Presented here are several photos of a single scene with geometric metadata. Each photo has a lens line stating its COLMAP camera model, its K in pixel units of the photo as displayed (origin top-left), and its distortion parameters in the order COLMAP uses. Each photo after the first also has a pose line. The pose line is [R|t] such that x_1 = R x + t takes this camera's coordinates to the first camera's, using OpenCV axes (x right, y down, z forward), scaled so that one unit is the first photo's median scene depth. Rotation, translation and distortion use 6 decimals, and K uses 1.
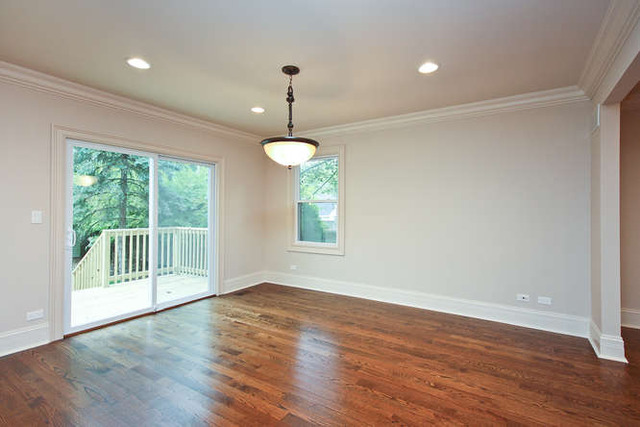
lens RADIAL K [[307.1, 0, 333.8], [0, 307.1, 215.7], [0, 0, 1]] dist [0.017365, -0.000026]
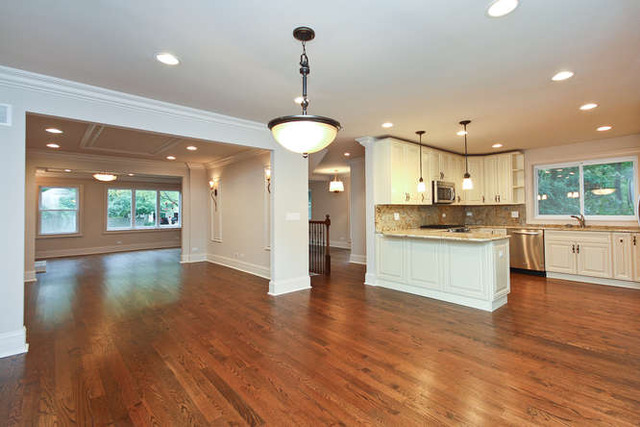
lens RADIAL K [[306.7, 0, 329.1], [0, 306.7, 204.4], [0, 0, 1]] dist [0.017912, 0.000290]
pose [[-0.957656, 0.007714, 0.287812, -0.427945], [0.004363, 0.999915, -0.012280, -0.019044], [-0.287882, -0.010504, -0.957608, 1.736819]]
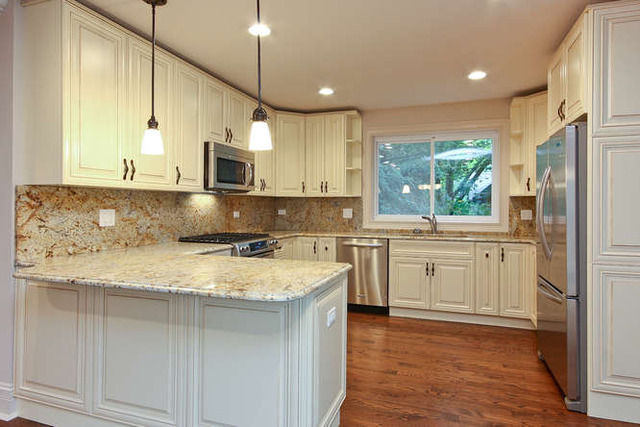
lens RADIAL K [[375.3, 0, 327.4], [0, 375.3, 205.3], [0, 0, 1]] dist [0.002139, 0.000529]
pose [[-0.975366, -0.013421, -0.220186, -0.628627], [-0.014281, 0.999895, 0.002313, -0.005828], [0.220132, 0.005401, -0.975455, 0.747882]]
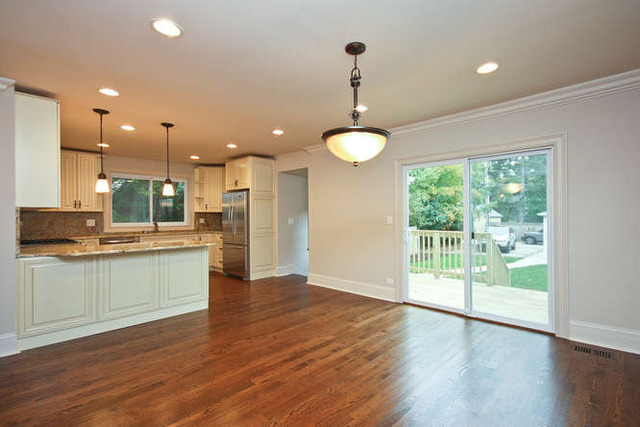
lens RADIAL K [[307.1, 0, 333.8], [0, 307.1, 215.7], [0, 0, 1]] dist [0.017365, -0.000026]
pose [[-0.200719, -0.007163, -0.979623, 0.699097], [-0.004532, 0.999969, -0.006383, -0.007388], [0.979638, 0.003159, -0.200746, 1.106962]]
